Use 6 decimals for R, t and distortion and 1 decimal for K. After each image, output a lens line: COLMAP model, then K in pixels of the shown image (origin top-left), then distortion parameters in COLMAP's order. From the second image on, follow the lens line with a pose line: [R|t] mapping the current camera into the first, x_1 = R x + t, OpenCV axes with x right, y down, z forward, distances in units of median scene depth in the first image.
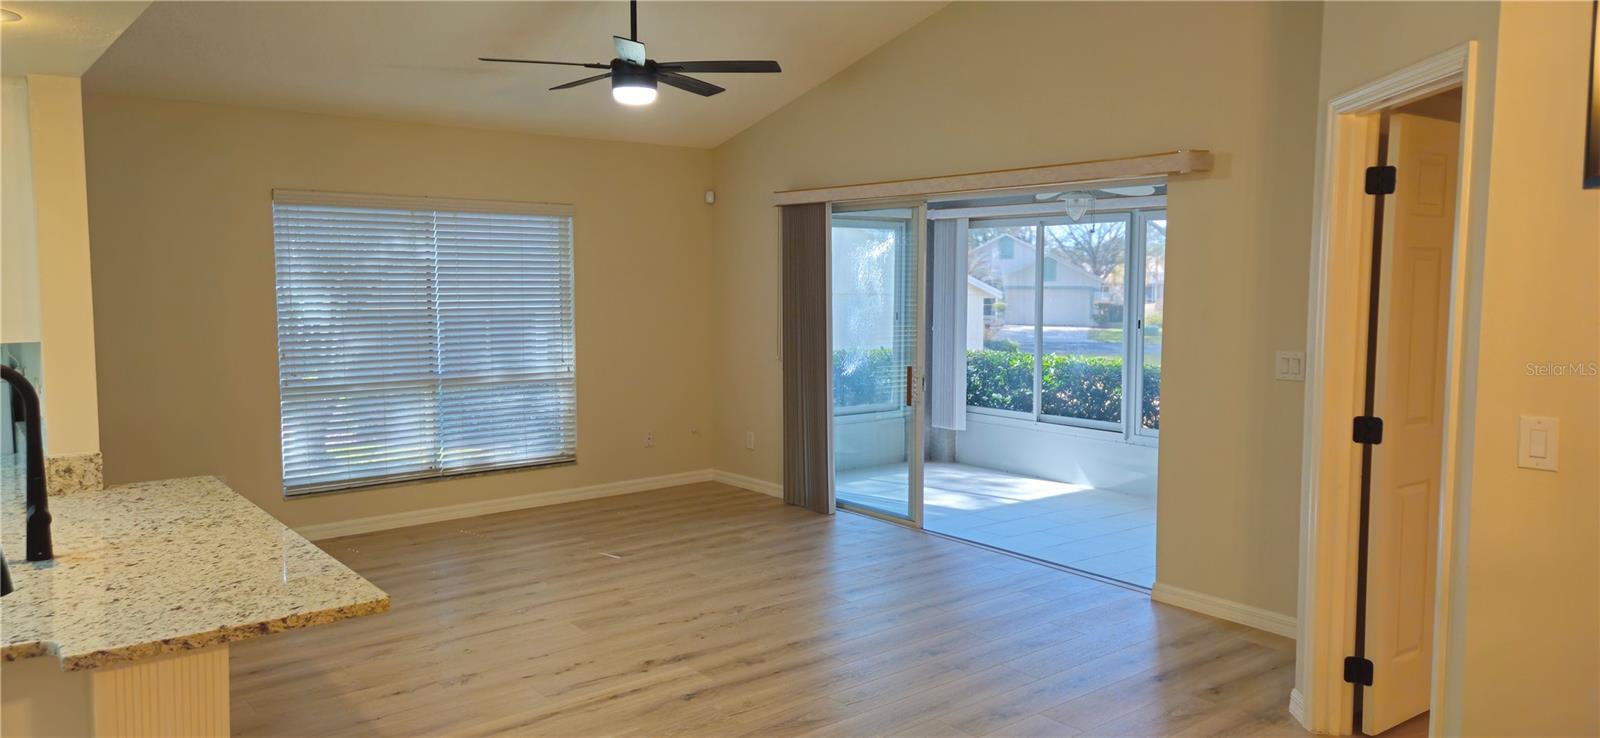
lens RADIAL K [[1071.4, 0, 800.0], [0, 1071.4, 369.0], [0, 0, 1]] dist [0.074533, -0.071805]
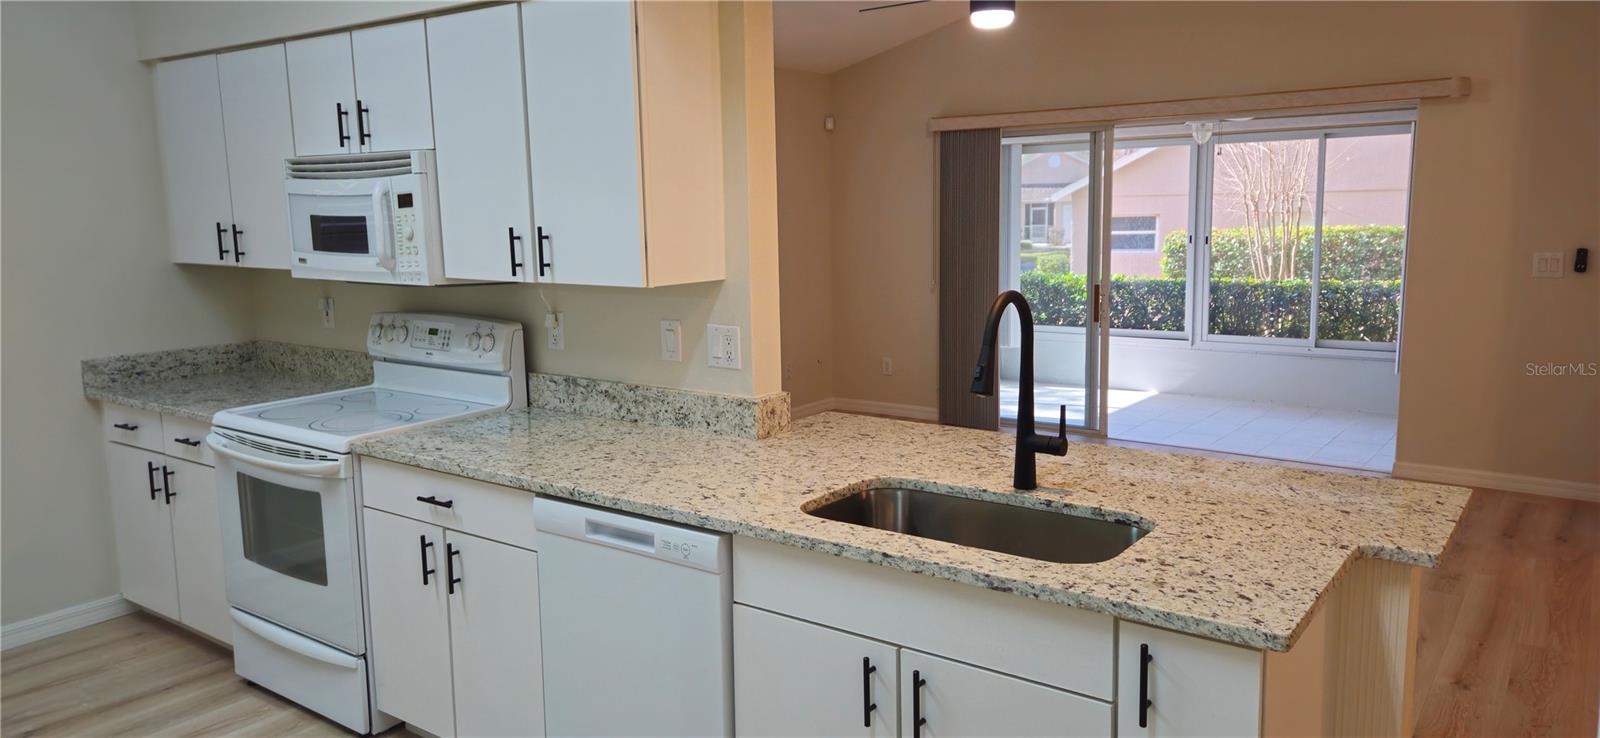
lens RADIAL K [[1071.4, 0, 800.0], [0, 1071.4, 369.0], [0, 0, 1]] dist [0.074533, -0.071805]
pose [[0.966908, -0.058350, 0.248365, -0.812945], [0.042726, 0.996781, 0.067843, -0.007060], [-0.251524, -0.054987, 0.966288, 0.076155]]
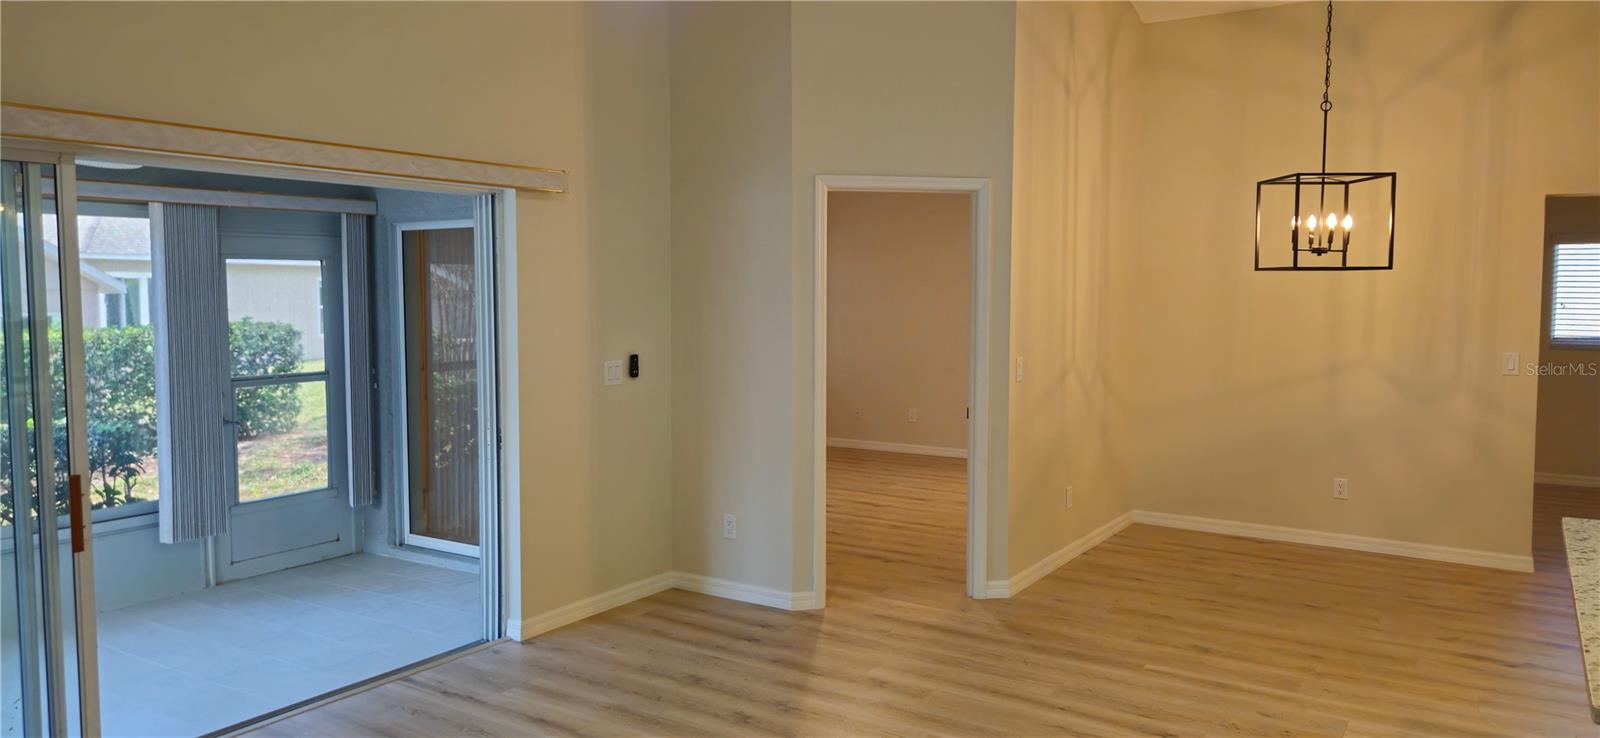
lens RADIAL K [[1071.4, 0, 800.0], [0, 1071.4, 369.0], [0, 0, 1]] dist [0.074533, -0.071805]
pose [[-0.306438, -0.069128, 0.949377, -0.903532], [0.083655, 0.991545, 0.099201, -0.134893], [-0.948208, 0.109819, -0.298064, 1.495085]]
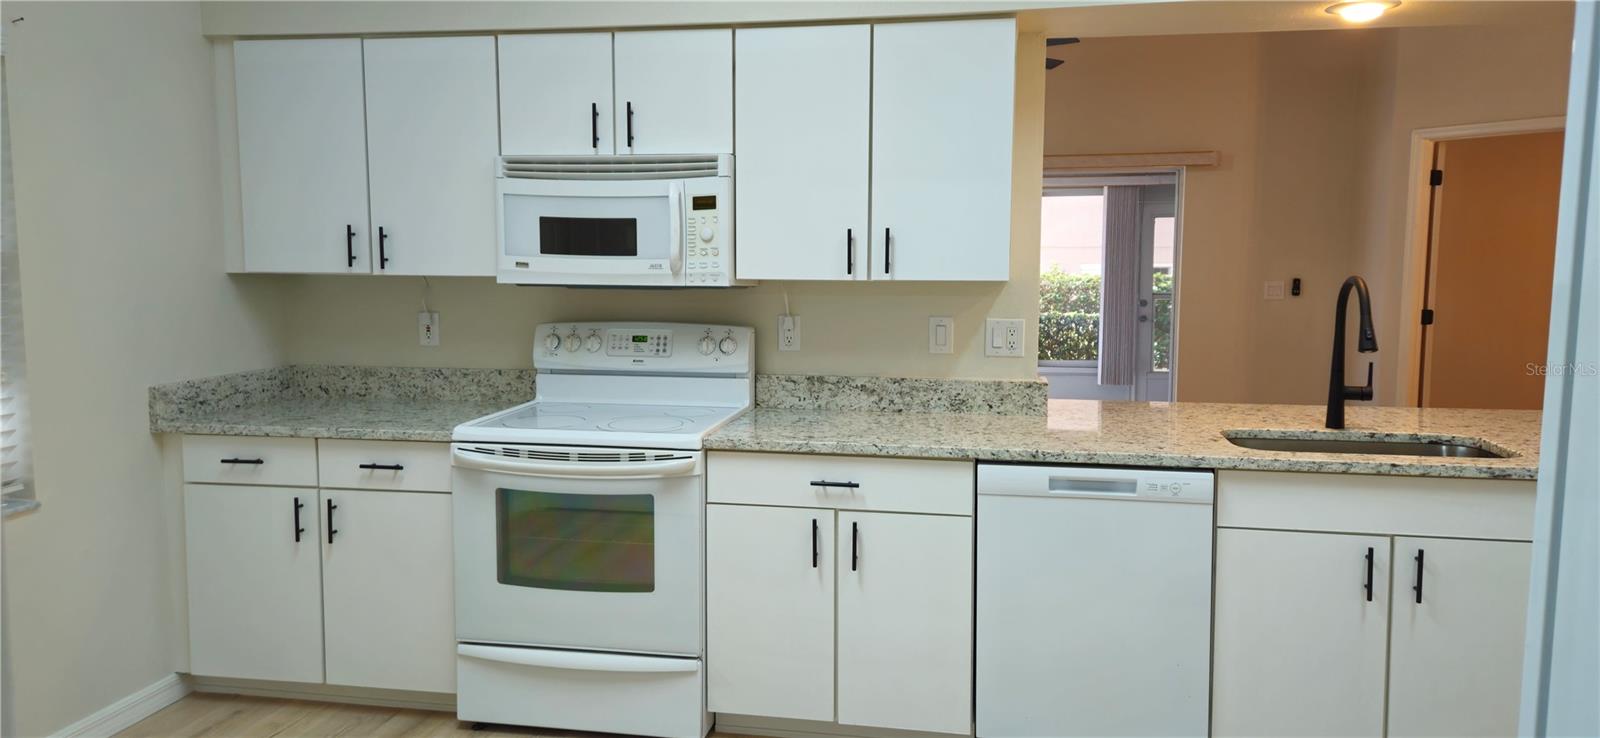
lens RADIAL K [[1071.4, 0, 800.0], [0, 1071.4, 369.0], [0, 0, 1]] dist [0.074533, -0.071805]
pose [[0.763653, -0.070357, 0.641782, -1.445195], [0.058428, 0.997497, 0.039829, 0.009610], [-0.642978, 0.007083, 0.765852, 0.294297]]
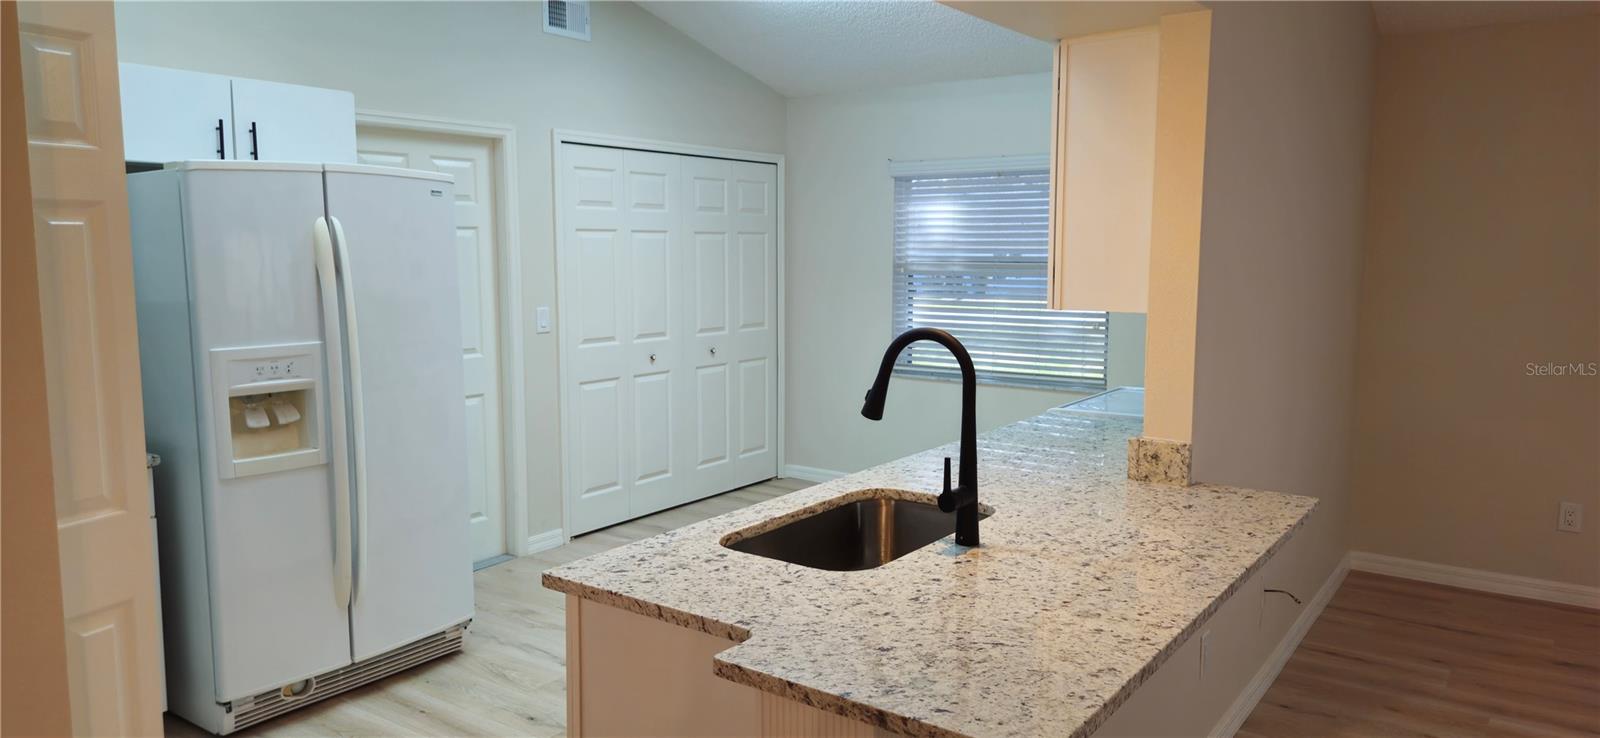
lens RADIAL K [[1071.4, 0, 800.0], [0, 1071.4, 369.0], [0, 0, 1]] dist [0.074533, -0.071805]
pose [[0.266030, 0.112298, -0.957401, 0.093145], [-0.087717, 0.991891, 0.091970, -0.033105], [0.959965, 0.059514, 0.273723, 0.431747]]
